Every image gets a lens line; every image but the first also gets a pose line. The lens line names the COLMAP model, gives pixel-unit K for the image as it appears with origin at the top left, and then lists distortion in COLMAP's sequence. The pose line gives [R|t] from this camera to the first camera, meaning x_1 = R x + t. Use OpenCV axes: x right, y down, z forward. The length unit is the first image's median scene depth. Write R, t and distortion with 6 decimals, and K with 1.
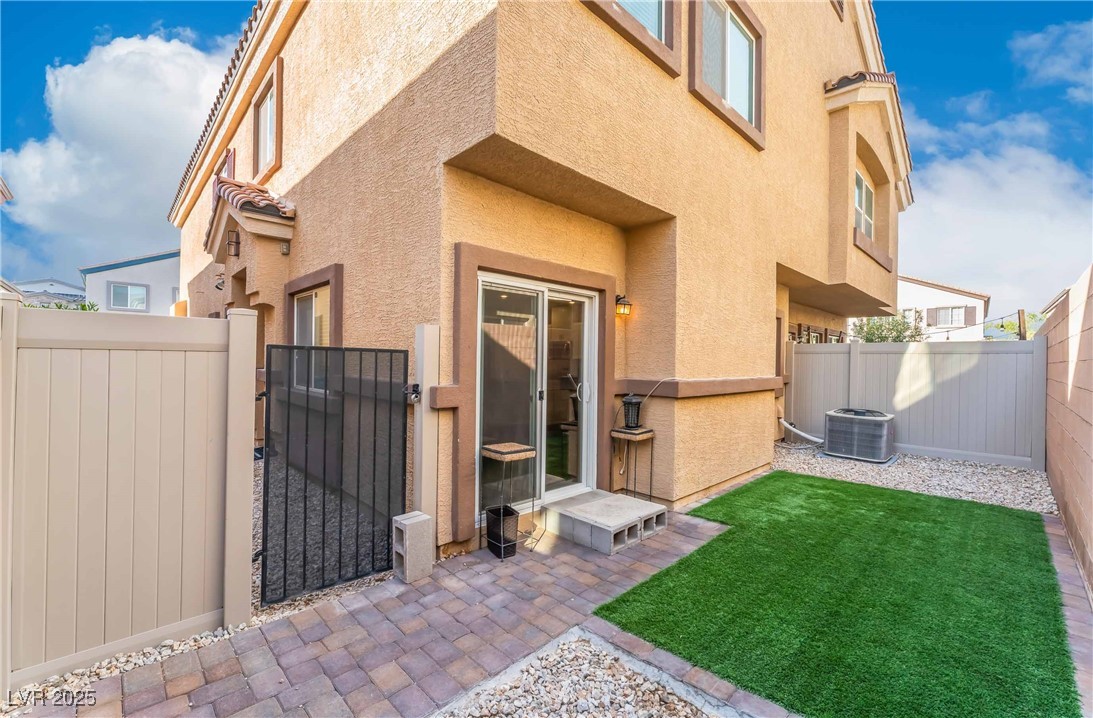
lens RADIAL K [[448.0, 0, 564.5], [0, 448.0, 359.3], [0, 0, 1]] dist [-0.007651, 0.000856]
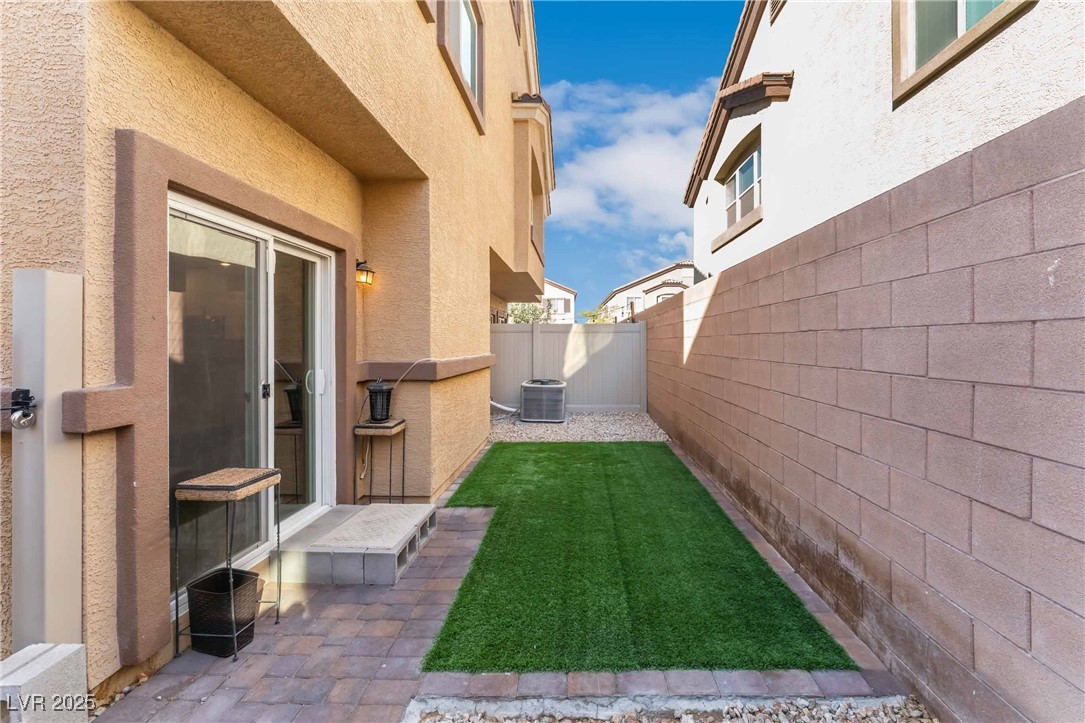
lens RADIAL K [[440.4, 0, 558.7], [0, 440.4, 340.9], [0, 0, 1]] dist [-0.008968, 0.001104]
pose [[0.734428, -0.010925, 0.678598, -0.188849], [0.007780, 0.999940, 0.007679, 0.001781], [-0.678642, -0.000360, 0.734469, 0.209364]]
